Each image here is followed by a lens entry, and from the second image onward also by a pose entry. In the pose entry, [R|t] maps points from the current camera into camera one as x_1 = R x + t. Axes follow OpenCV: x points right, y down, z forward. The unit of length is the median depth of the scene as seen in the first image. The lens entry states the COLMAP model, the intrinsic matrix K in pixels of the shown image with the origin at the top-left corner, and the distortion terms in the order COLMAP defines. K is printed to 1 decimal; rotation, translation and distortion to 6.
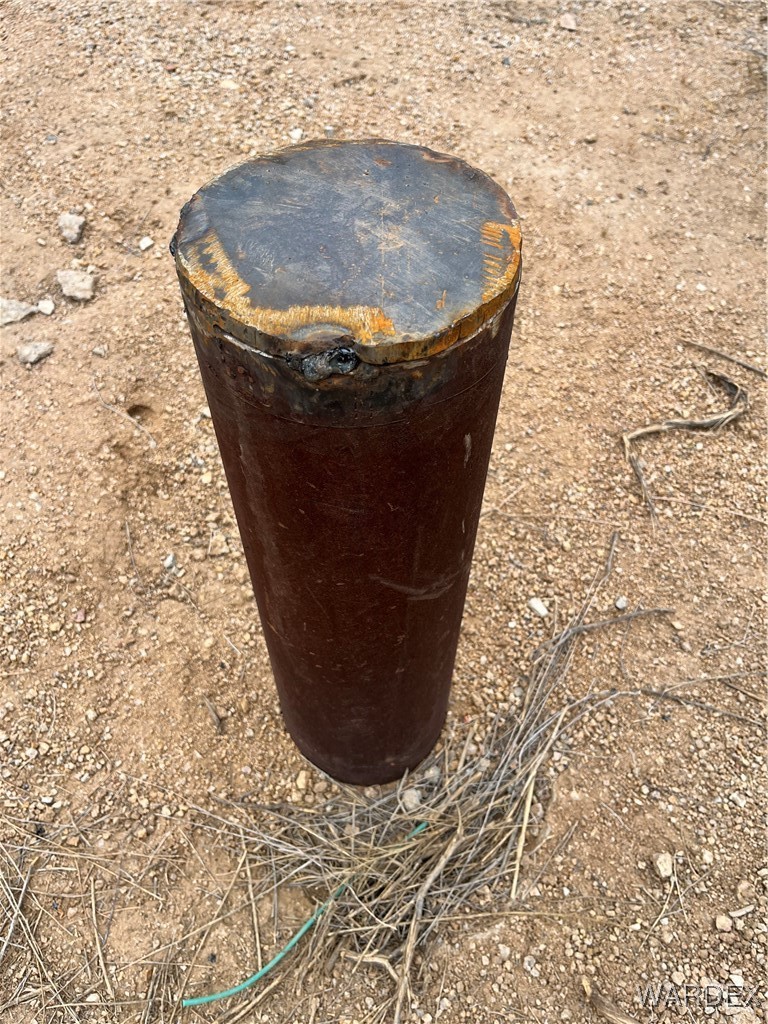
lens RADIAL K [[786.2, 0, 384.0], [0, 786.2, 512.0], [0, 0, 1]] dist [0.009786, -0.001652]
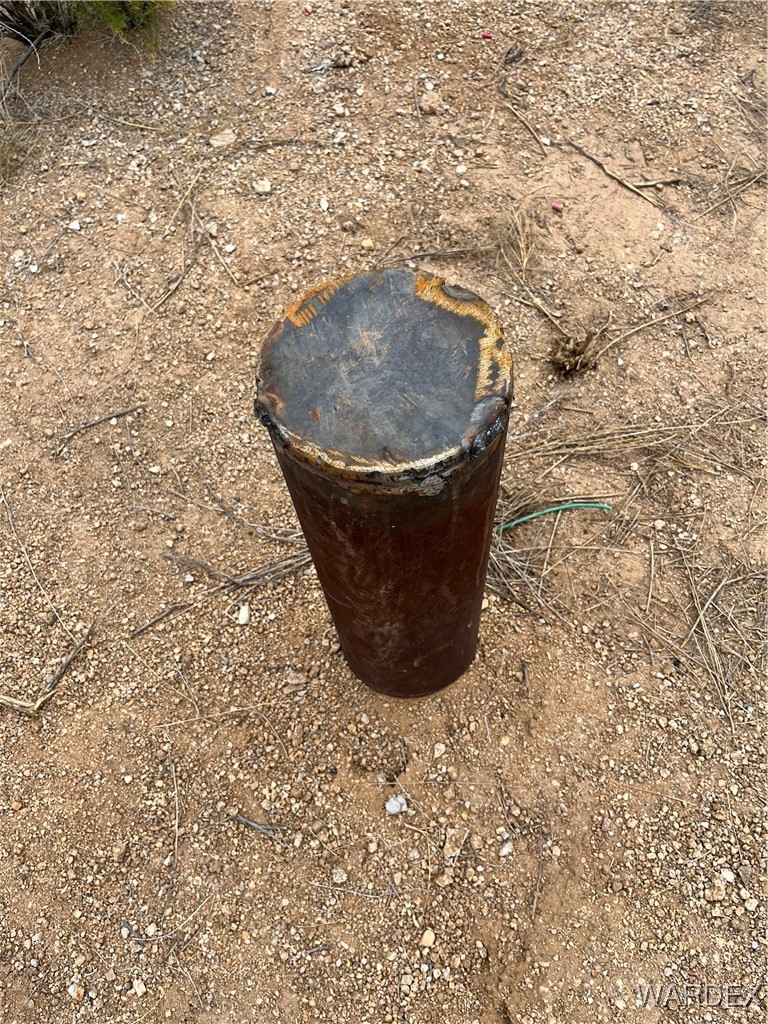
lens RADIAL K [[786.2, 0, 384.0], [0, 786.2, 512.0], [0, 0, 1]] dist [0.009786, -0.001652]
pose [[-0.835545, -0.465075, 0.292524, -0.270317], [0.467378, -0.321766, 0.823422, -0.756591], [-0.288829, 0.824726, 0.486216, 0.268755]]
